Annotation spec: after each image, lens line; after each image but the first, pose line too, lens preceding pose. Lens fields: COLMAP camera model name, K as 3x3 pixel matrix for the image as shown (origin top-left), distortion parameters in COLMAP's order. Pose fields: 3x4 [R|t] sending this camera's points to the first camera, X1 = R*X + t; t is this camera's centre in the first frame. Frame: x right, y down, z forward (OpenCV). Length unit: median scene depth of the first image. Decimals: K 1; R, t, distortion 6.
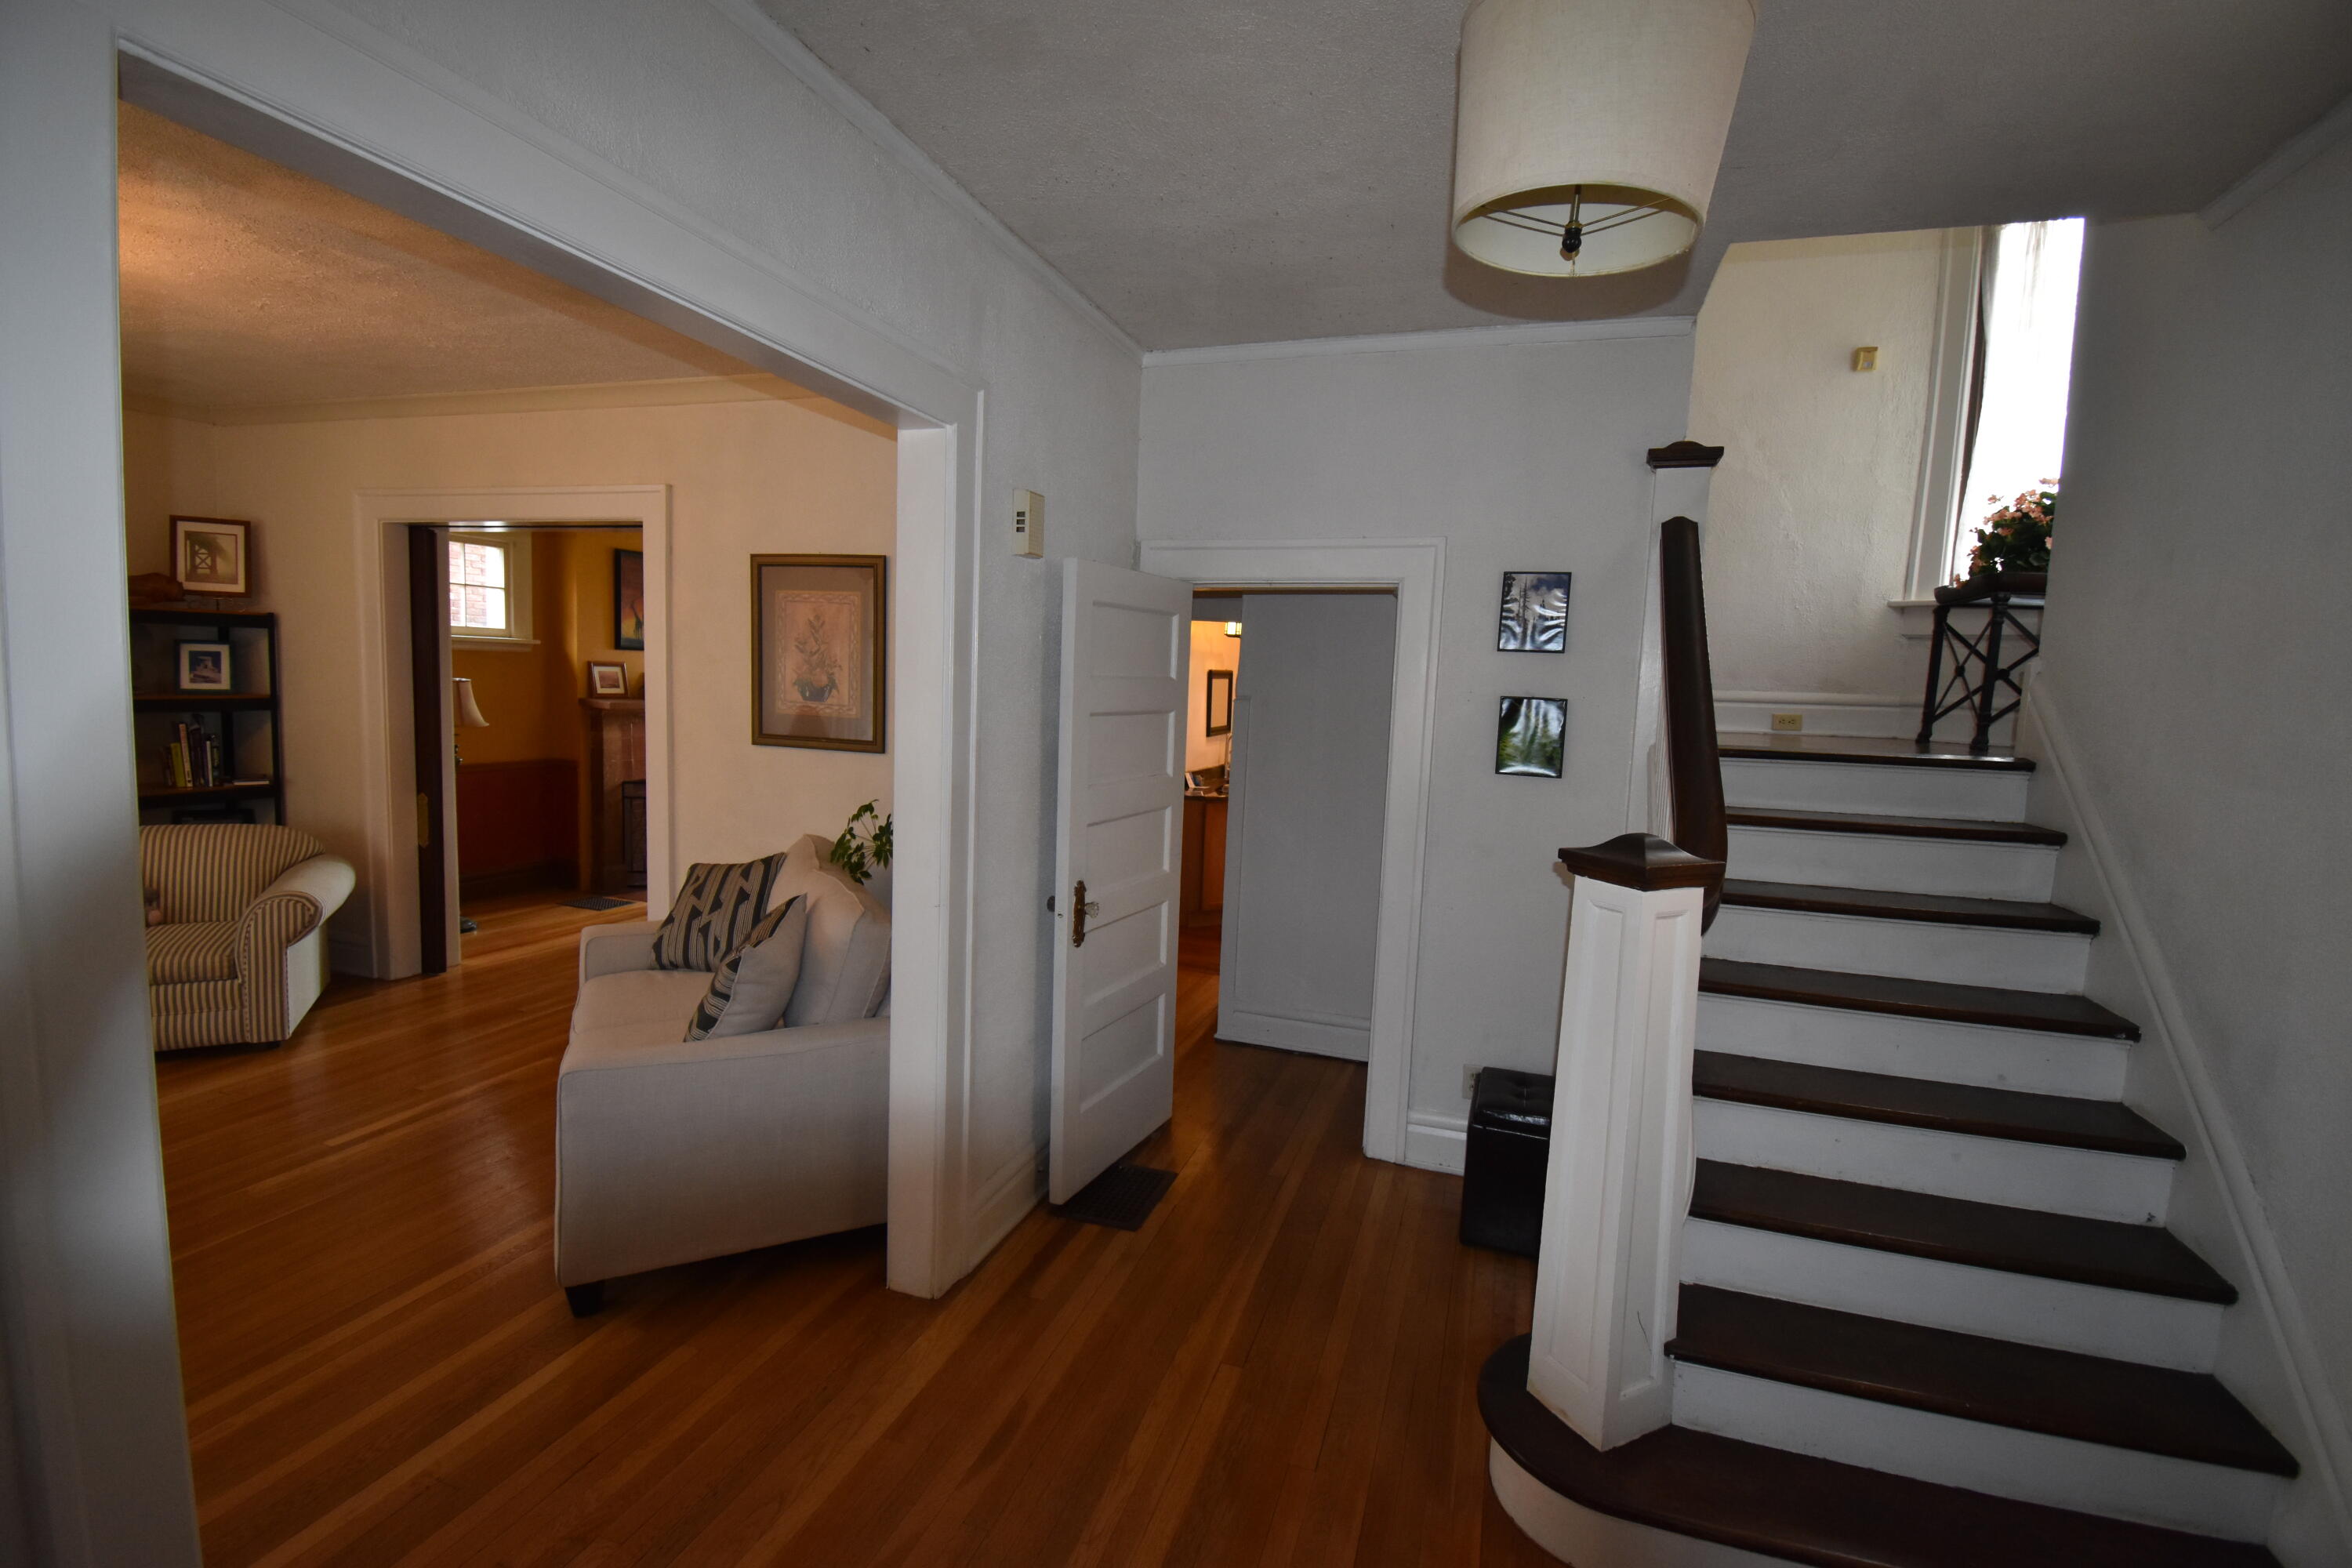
lens RADIAL K [[1039.6, 0, 1183.3], [0, 1039.6, 777.9], [0, 0, 1]] dist [0.022533, -0.027537]
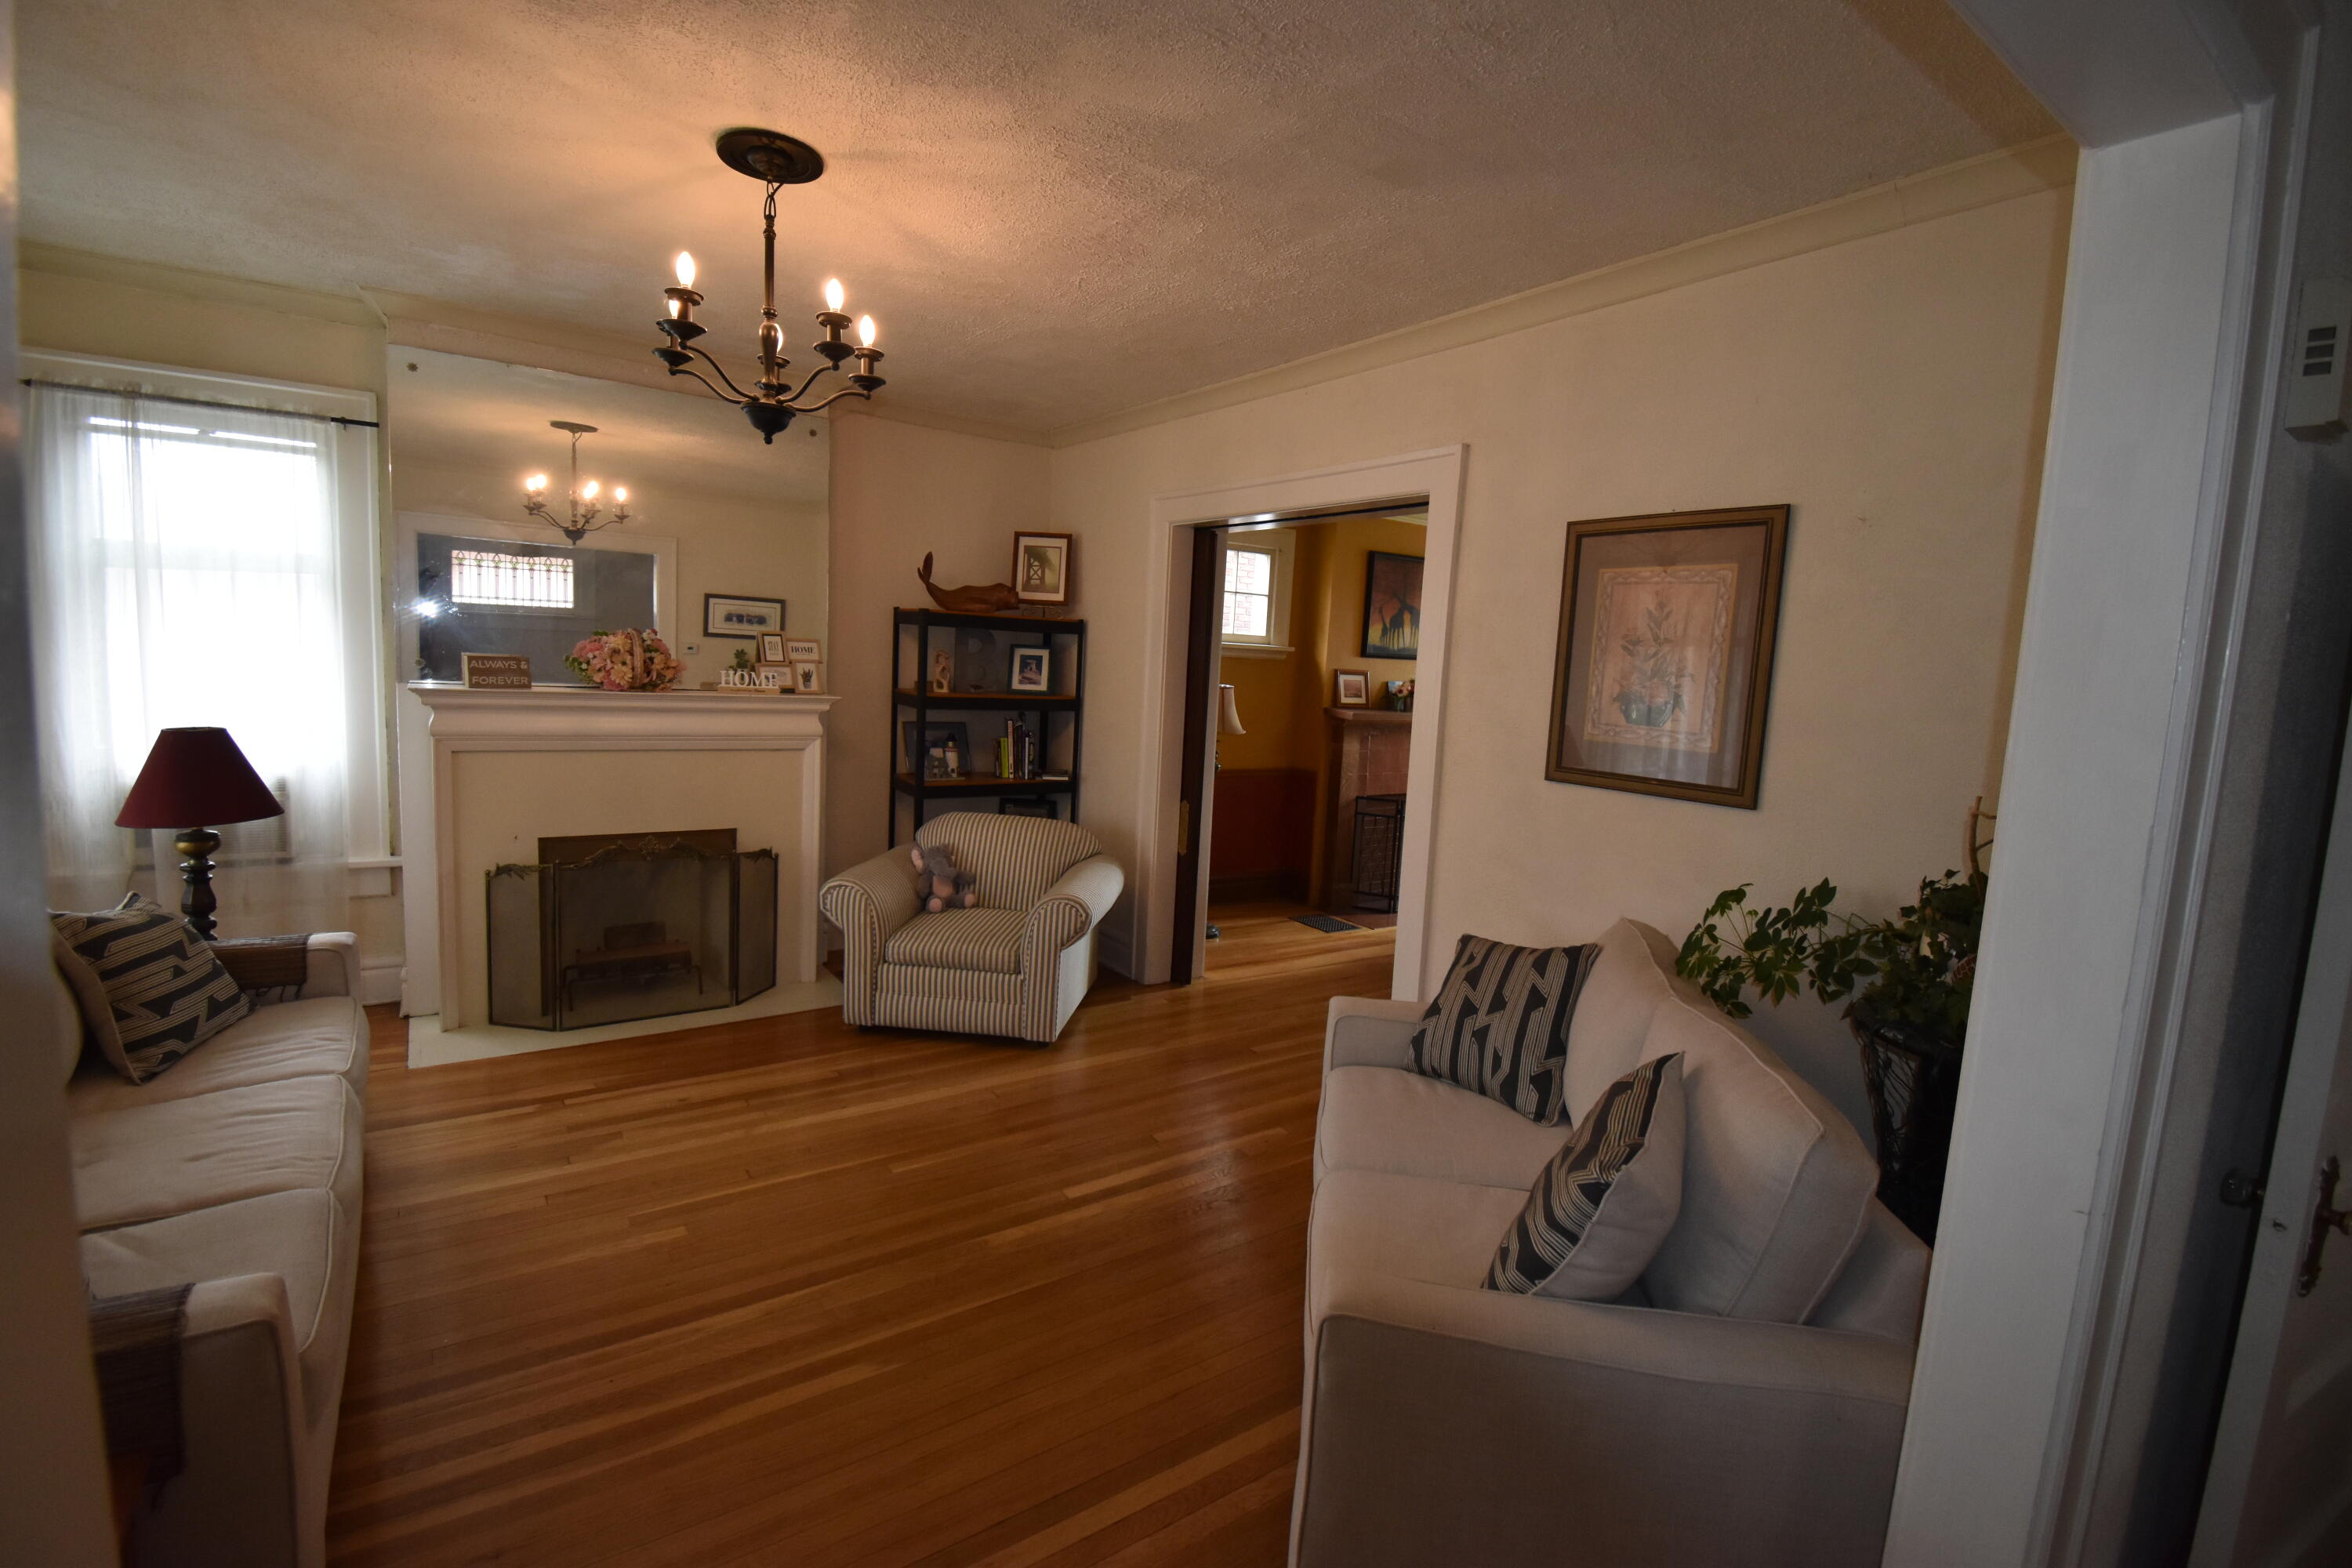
lens RADIAL K [[1039.6, 0, 1183.3], [0, 1039.6, 777.9], [0, 0, 1]] dist [0.022533, -0.027537]
pose [[0.802731, 0.069953, -0.592224, -0.164298], [-0.077149, 0.996932, 0.013186, -0.021122], [0.591329, 0.035104, 0.805666, 0.226628]]
